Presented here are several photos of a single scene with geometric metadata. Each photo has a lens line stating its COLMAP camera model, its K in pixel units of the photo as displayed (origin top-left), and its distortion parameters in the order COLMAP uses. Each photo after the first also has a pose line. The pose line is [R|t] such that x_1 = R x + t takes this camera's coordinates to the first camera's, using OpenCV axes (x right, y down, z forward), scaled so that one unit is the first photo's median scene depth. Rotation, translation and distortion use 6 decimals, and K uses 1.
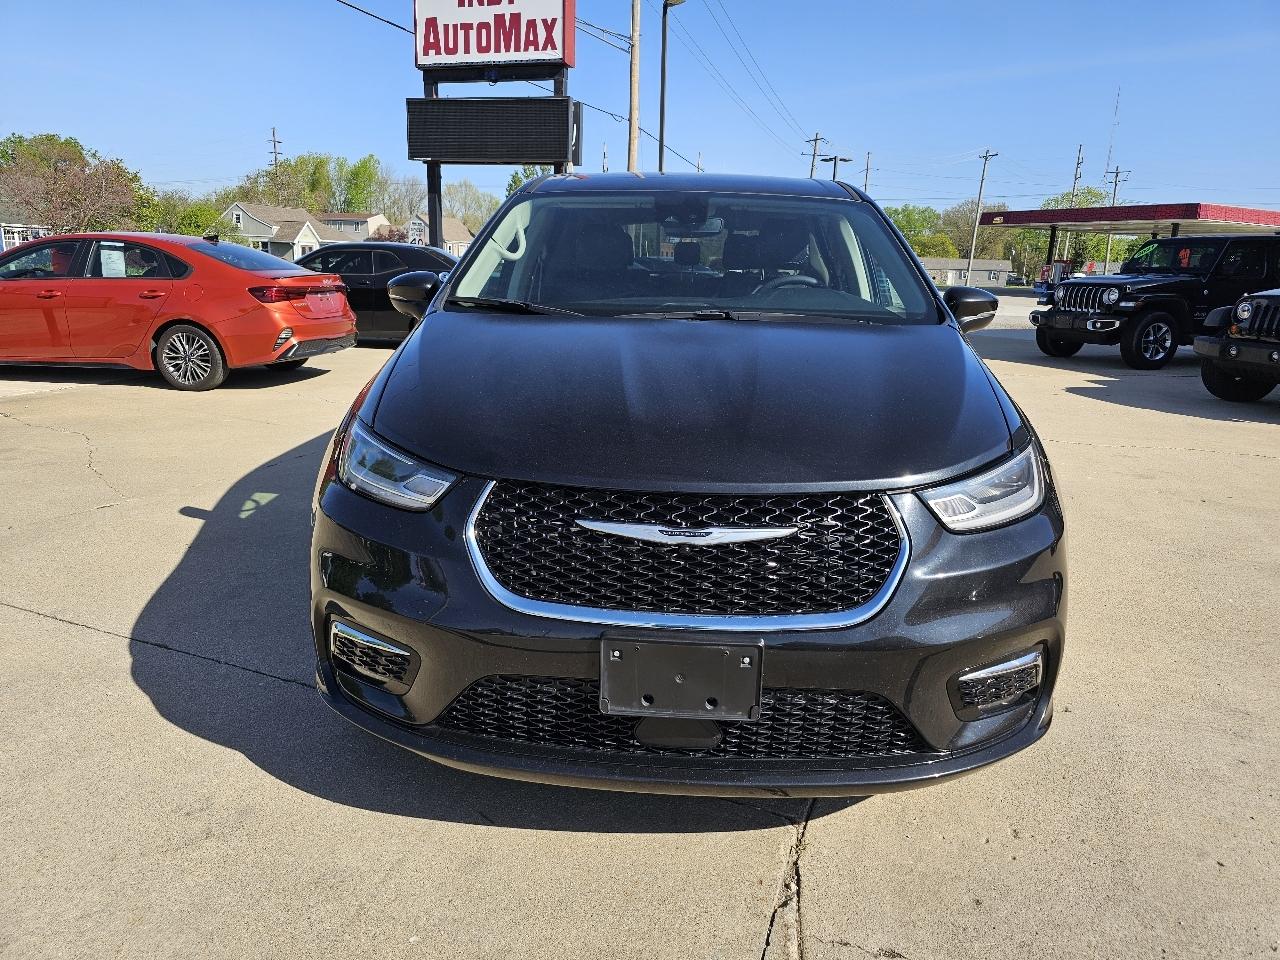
lens RADIAL K [[864.2, 0, 642.7], [0, 864.2, 469.4], [0, 0, 1]] dist [0.045781, -0.037161]
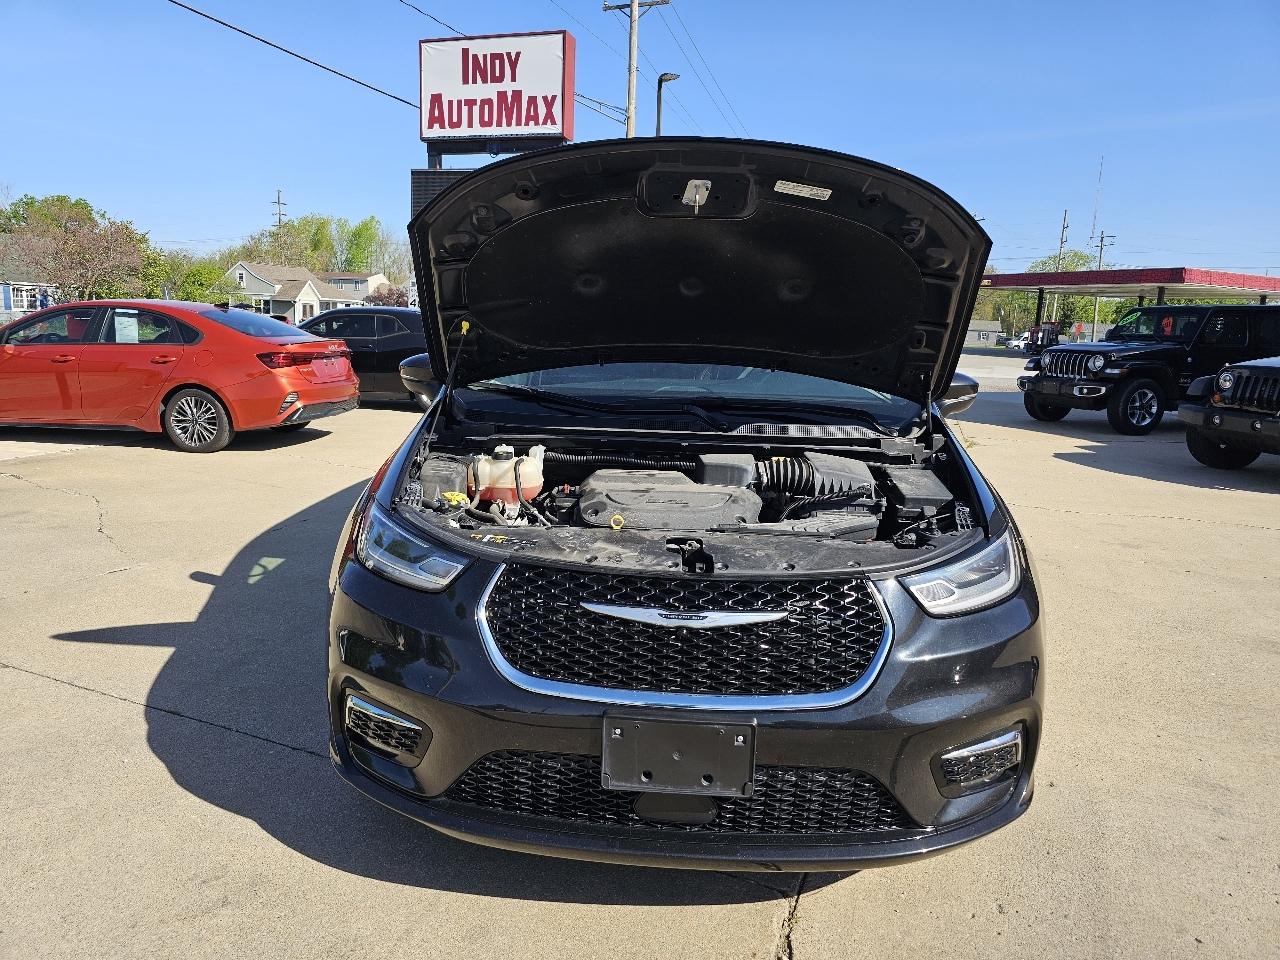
lens RADIAL K [[864.2, 0, 630.8], [0, 864.2, 466.7], [0, 0, 1]] dist [0.045781, -0.037161]
pose [[0.999965, 0.006172, -0.005573, -0.004744], [-0.006530, 0.997749, -0.066743, -0.018319], [0.005149, 0.066777, 0.997755, -0.038688]]
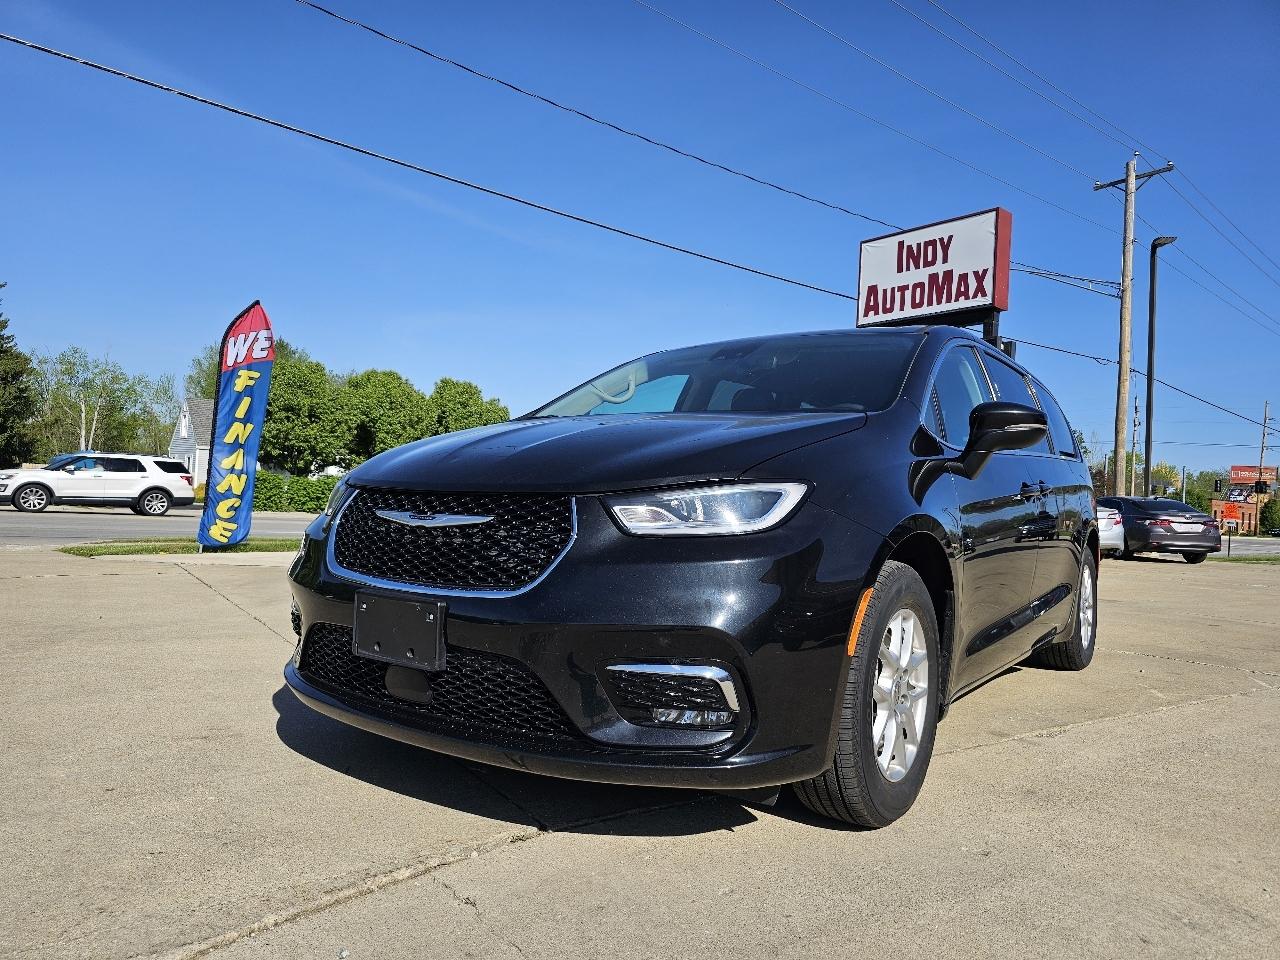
lens RADIAL K [[864.2, 0, 642.7], [0, 864.2, 487.6], [0, 0, 1]] dist [0.045781, -0.037161]
pose [[0.842141, -0.001641, -0.539255, 0.469814], [-0.144120, 0.962936, -0.227998, 0.127882], [0.519643, 0.269724, 0.810691, 0.051800]]
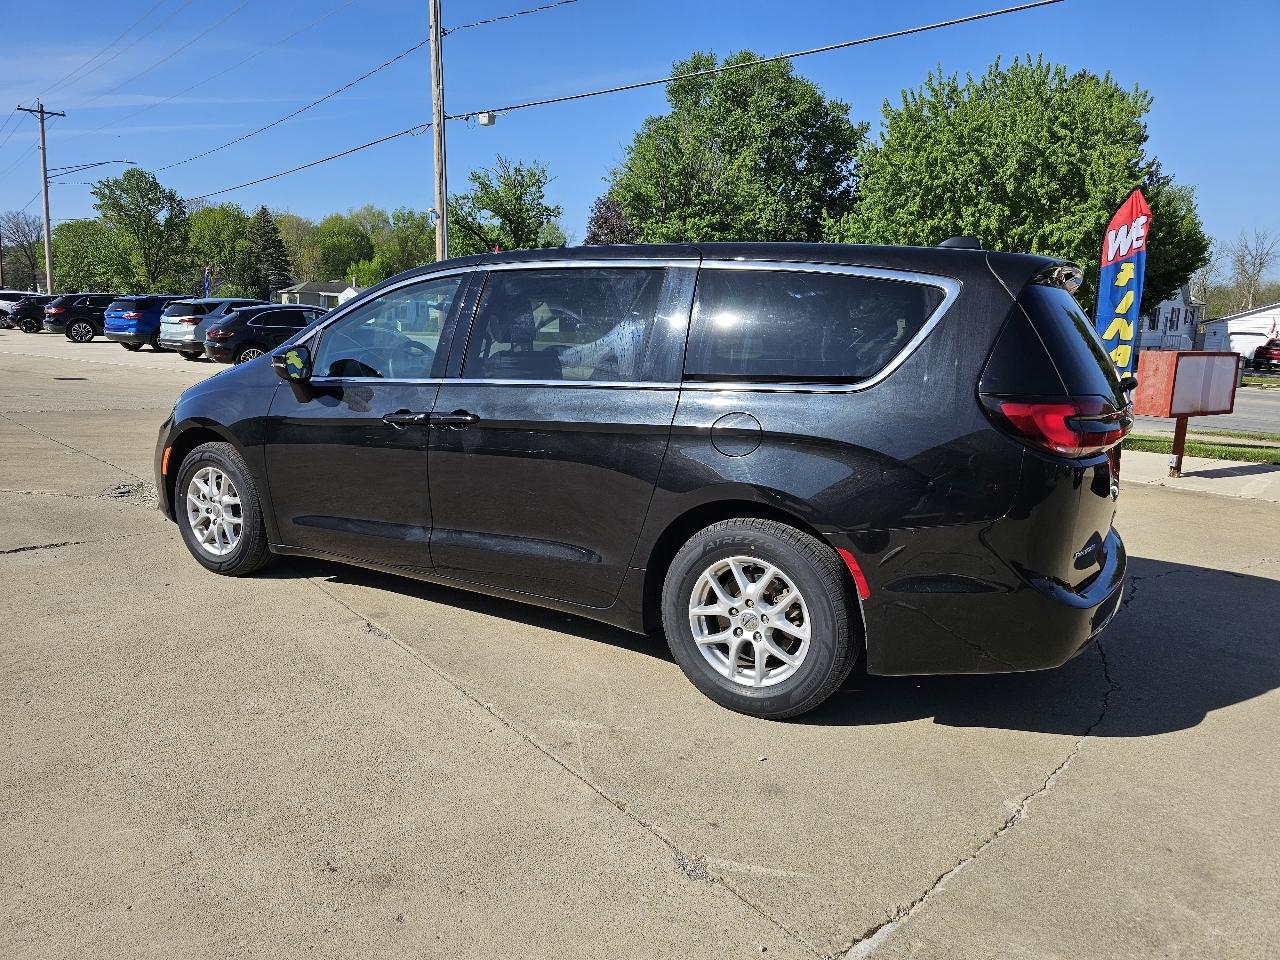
lens RADIAL K [[864.2, 0, 647.0], [0, 864.2, 479.8], [0, 0, 1]] dist [0.045781, -0.037161]
pose [[-0.462177, 0.112900, -0.879571, 1.074267], [-0.247790, 0.935912, 0.250335, -0.402681], [0.851465, 0.333648, -0.404582, 1.728082]]
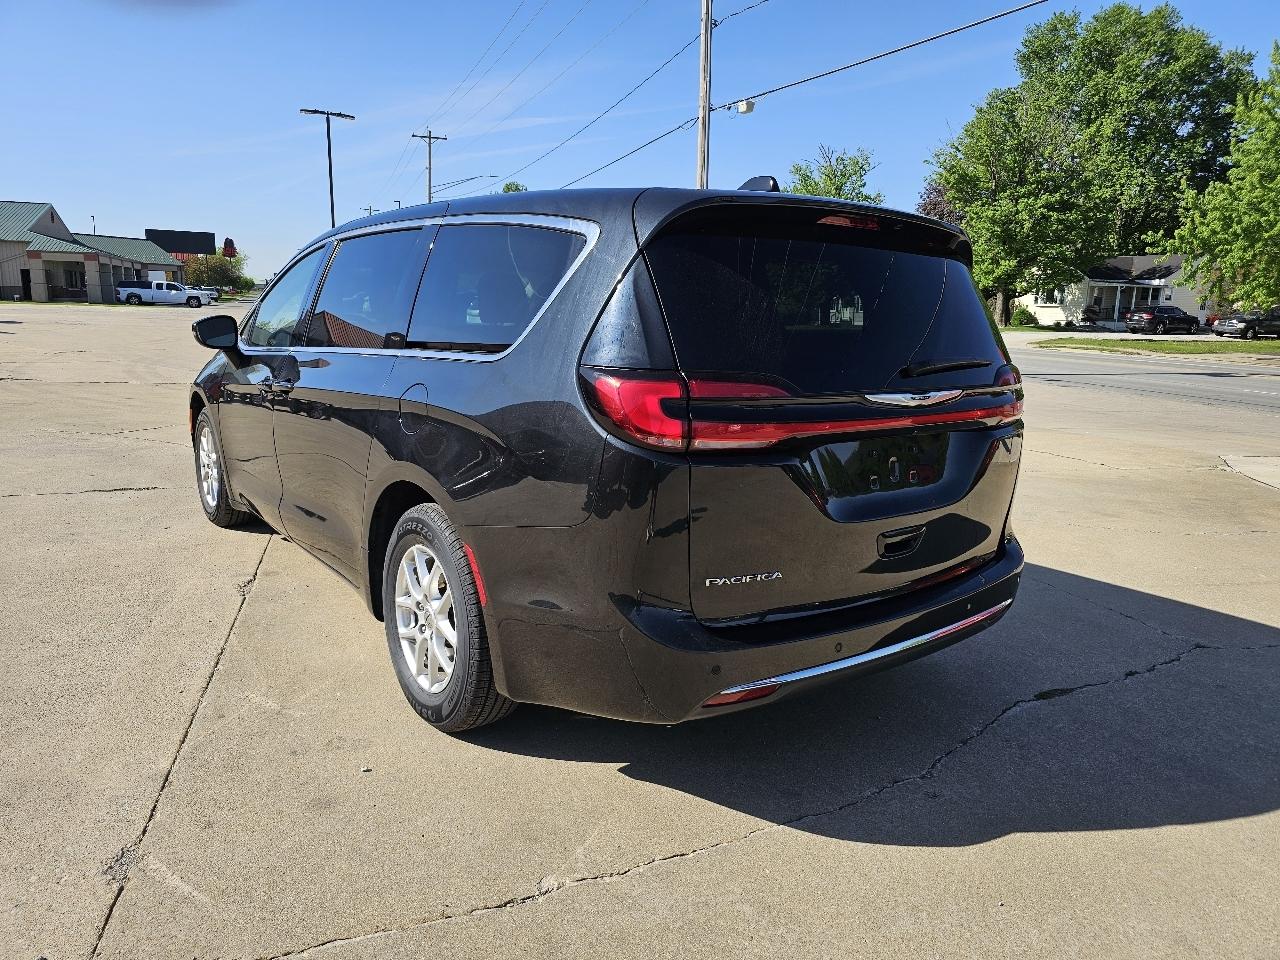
lens RADIAL K [[864.2, 0, 637.5], [0, 864.2, 480.4], [0, 0, 1]] dist [0.045781, -0.037161]
pose [[-0.763286, 0.072472, -0.641983, 0.638373], [-0.201686, 0.917299, 0.343346, -0.495501], [0.613773, 0.391550, -0.685545, 2.104475]]
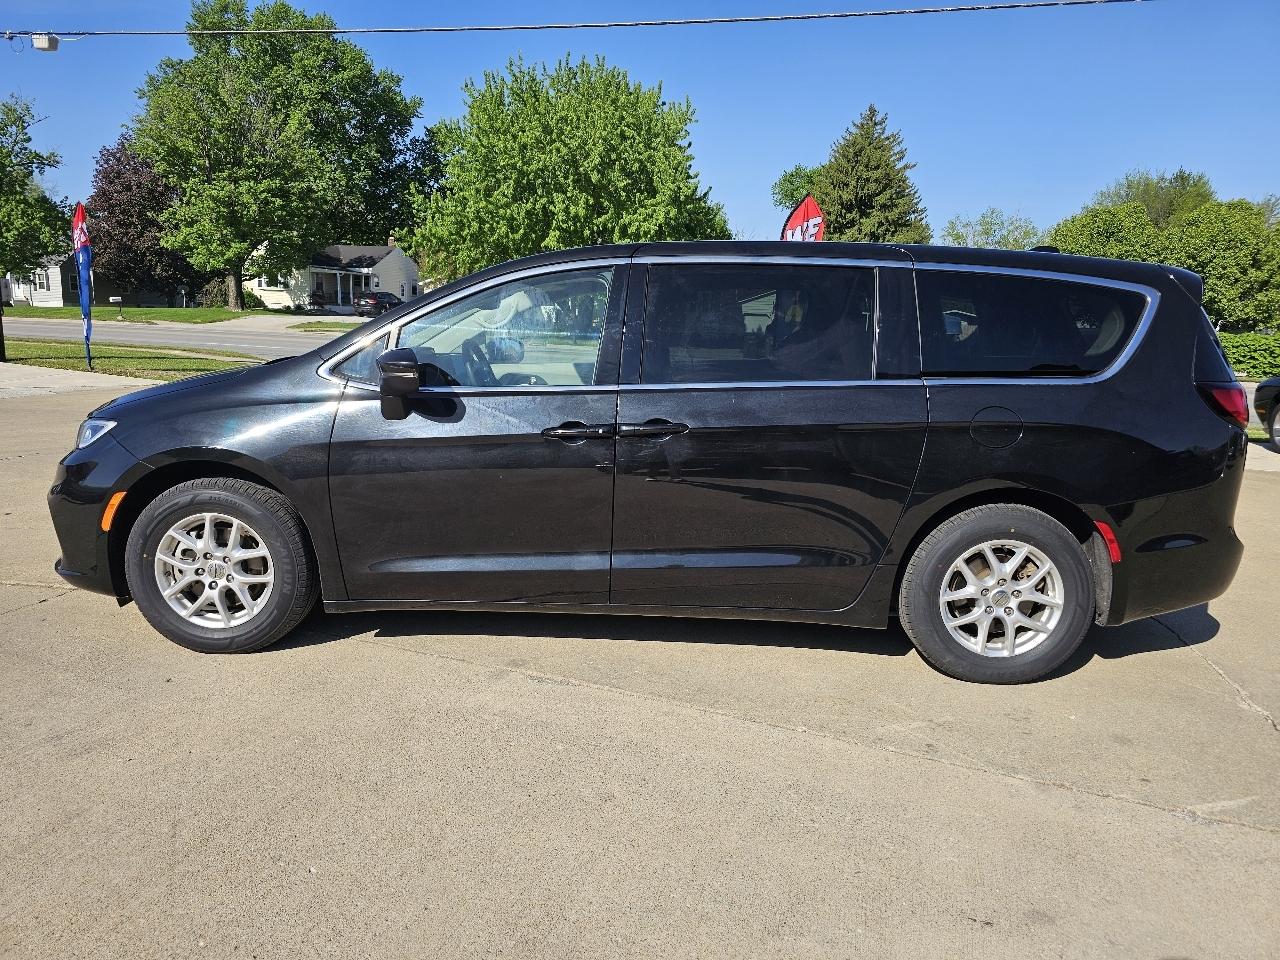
lens RADIAL K [[864.2, 0, 643.4], [0, 864.2, 473.9], [0, 0, 1]] dist [0.045781, -0.037161]
pose [[0.025321, 0.149883, -0.988379, 1.183255], [-0.262960, 0.954877, 0.138066, -0.240527], [0.964475, 0.256408, 0.063591, 1.058870]]
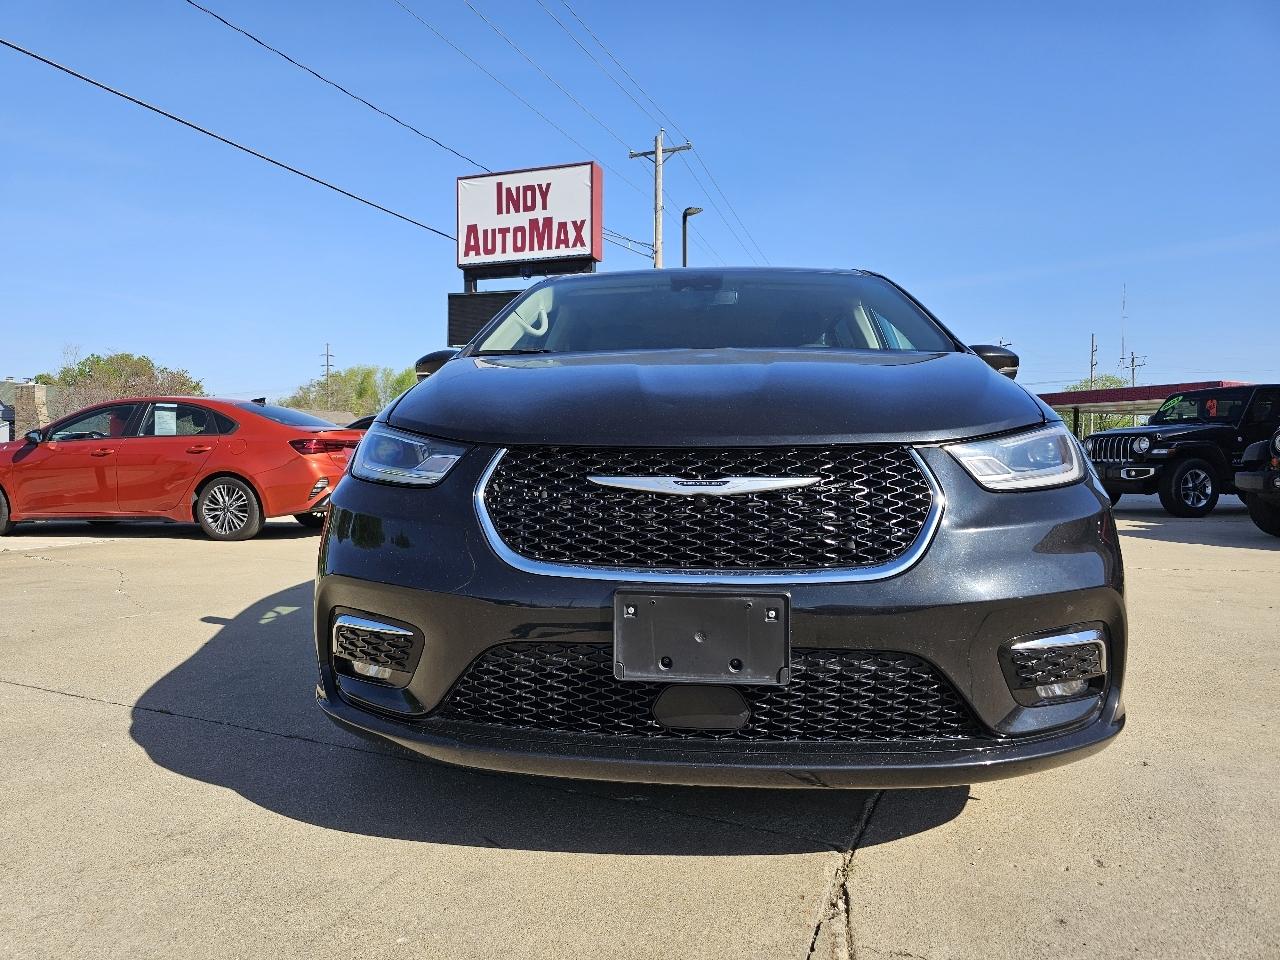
lens RADIAL K [[864.2, 0, 629.1], [0, 864.2, 475.2], [0, 0, 1]] dist [0.045781, -0.037161]
pose [[0.998584, -0.022363, -0.048278, 0.007377], [0.011552, 0.976864, -0.213548, 0.123484], [0.051936, 0.212688, 0.975739, 0.029174]]
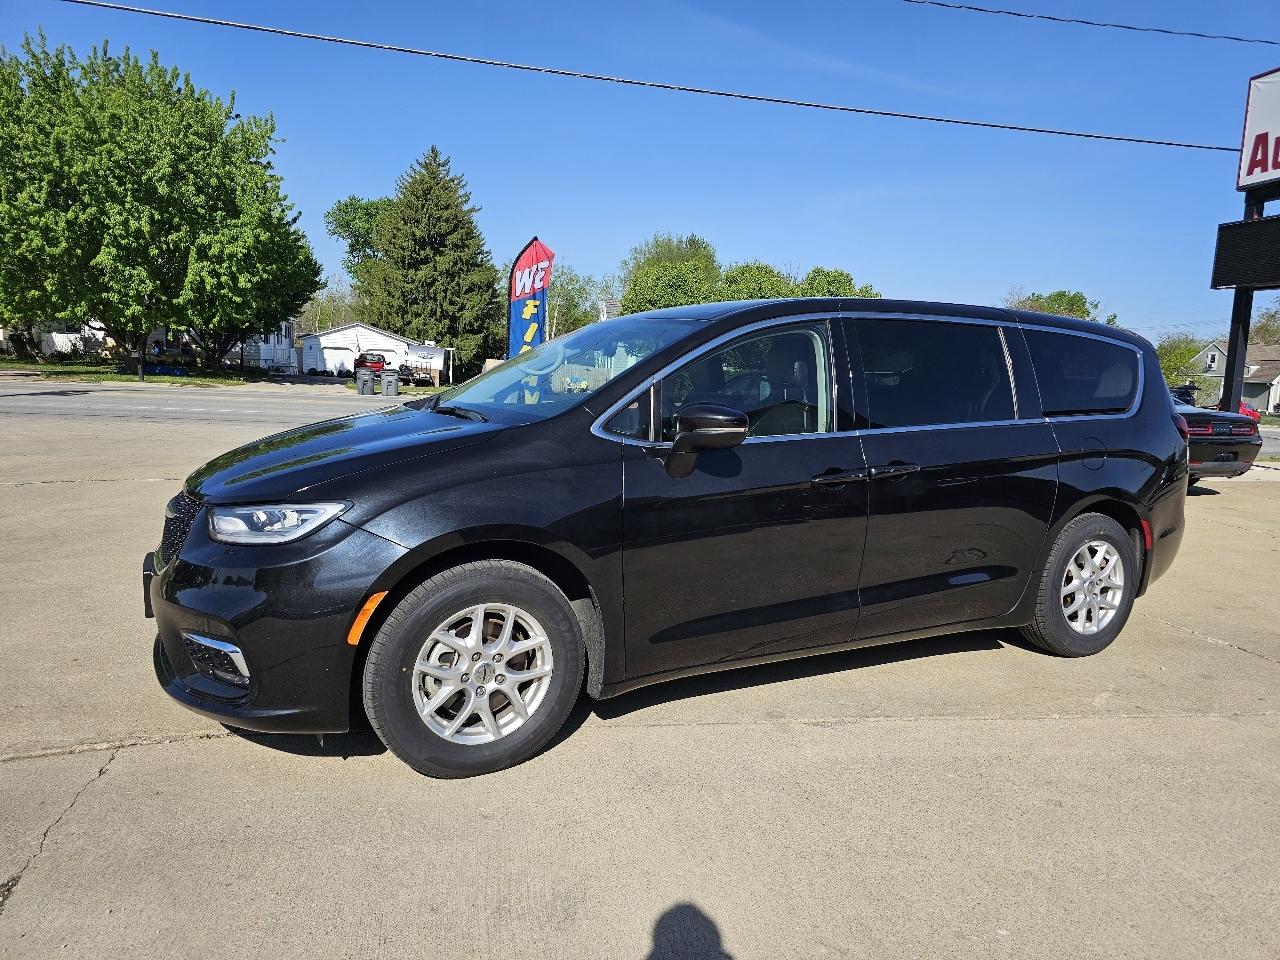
lens RADIAL K [[864.2, 0, 660.6], [0, 864.2, 475.7], [0, 0, 1]] dist [0.045781, -0.037161]
pose [[0.520961, 0.094774, -0.848303, 0.980687], [-0.220122, 0.975119, -0.026240, -0.075925], [0.824710, 0.200400, 0.528861, 0.385004]]
